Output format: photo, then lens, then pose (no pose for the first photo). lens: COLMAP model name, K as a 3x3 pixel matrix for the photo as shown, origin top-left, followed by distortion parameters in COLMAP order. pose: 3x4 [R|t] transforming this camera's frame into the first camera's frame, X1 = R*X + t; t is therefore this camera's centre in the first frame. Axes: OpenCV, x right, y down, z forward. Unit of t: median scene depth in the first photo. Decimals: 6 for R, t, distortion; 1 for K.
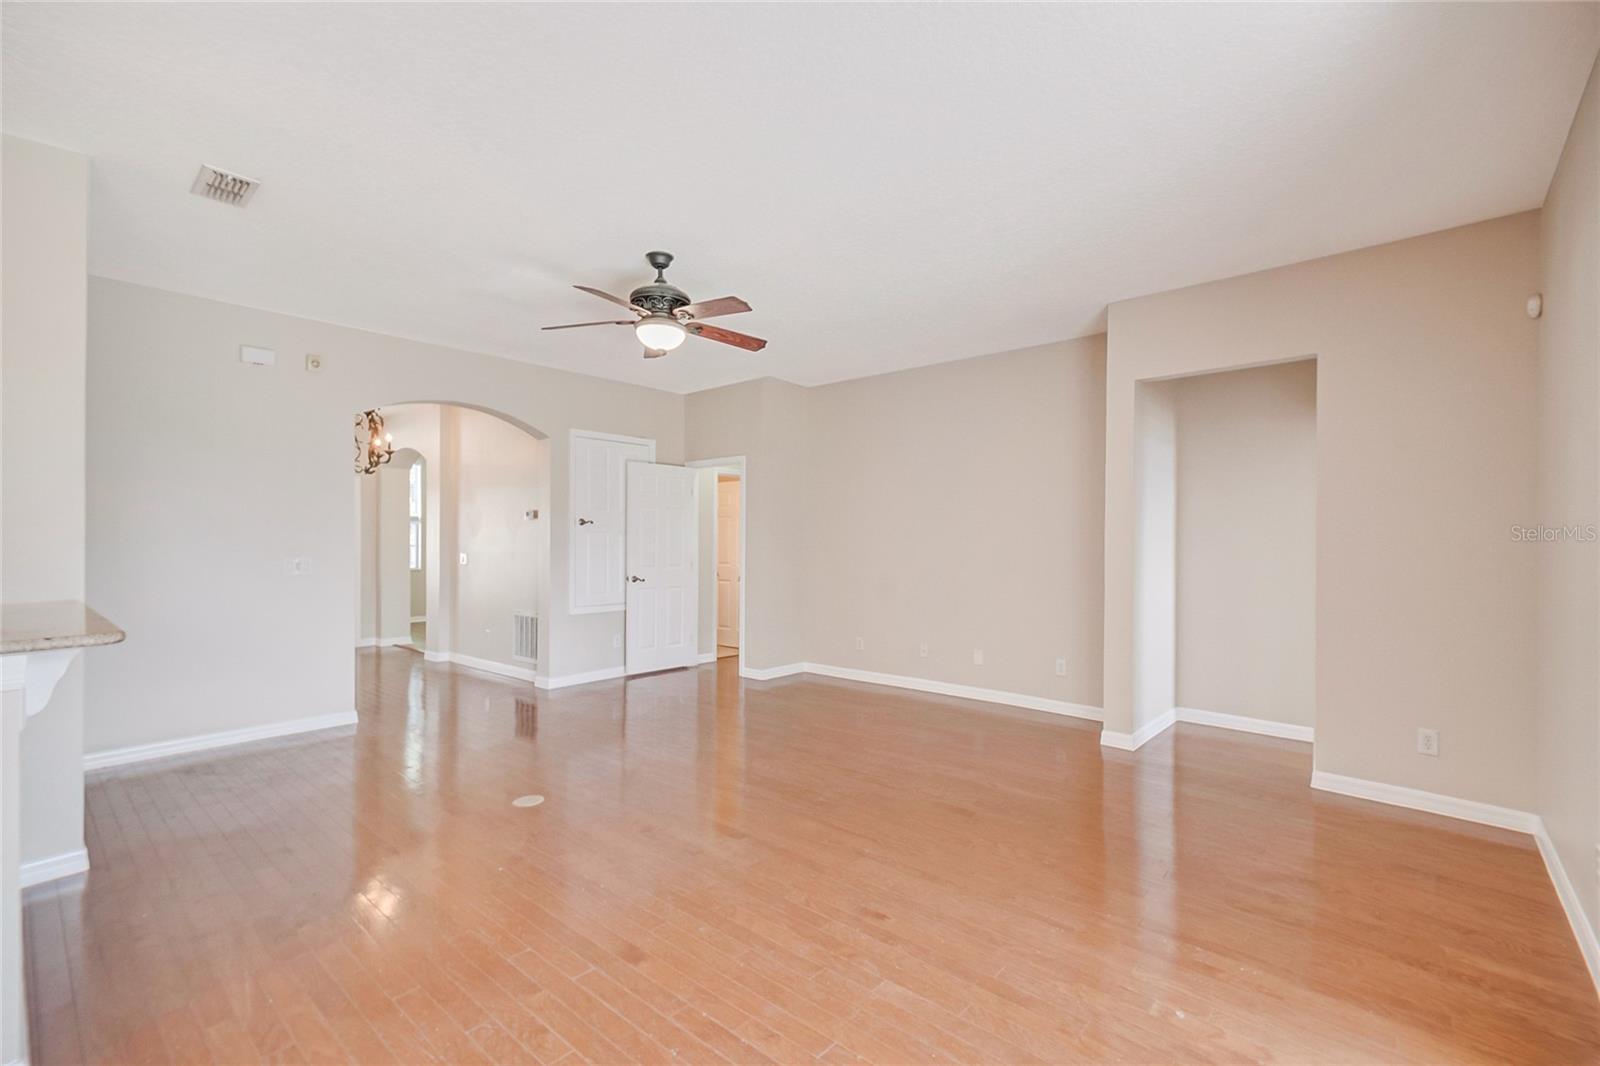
lens RADIAL K [[707.3, 0, 799.1], [0, 707.3, 589.1], [0, 0, 1]] dist [0.013467, -0.013812]
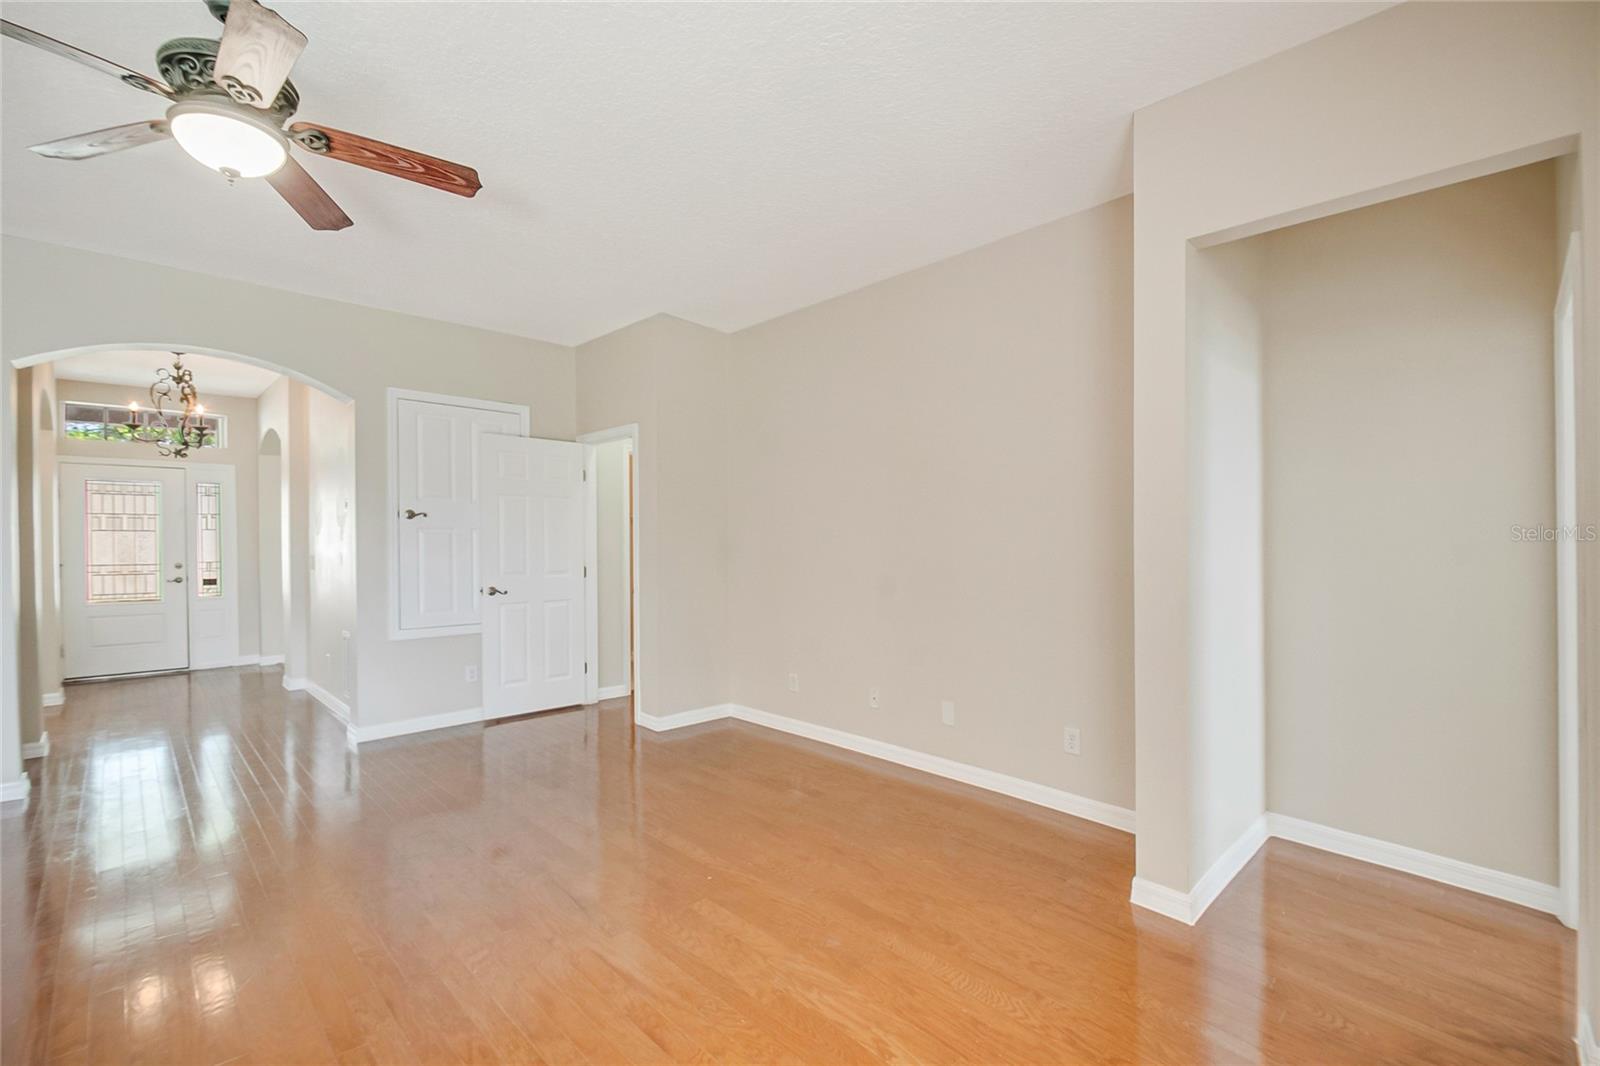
lens RADIAL K [[707.3, 0, 787.0], [0, 707.3, 569.2], [0, 0, 1]] dist [0.013467, -0.013812]
pose [[0.996478, -0.000488, -0.083853, 0.145196], [-0.001786, 0.999633, -0.027045, -0.018583], [0.083835, 0.027100, 0.996111, 0.297365]]
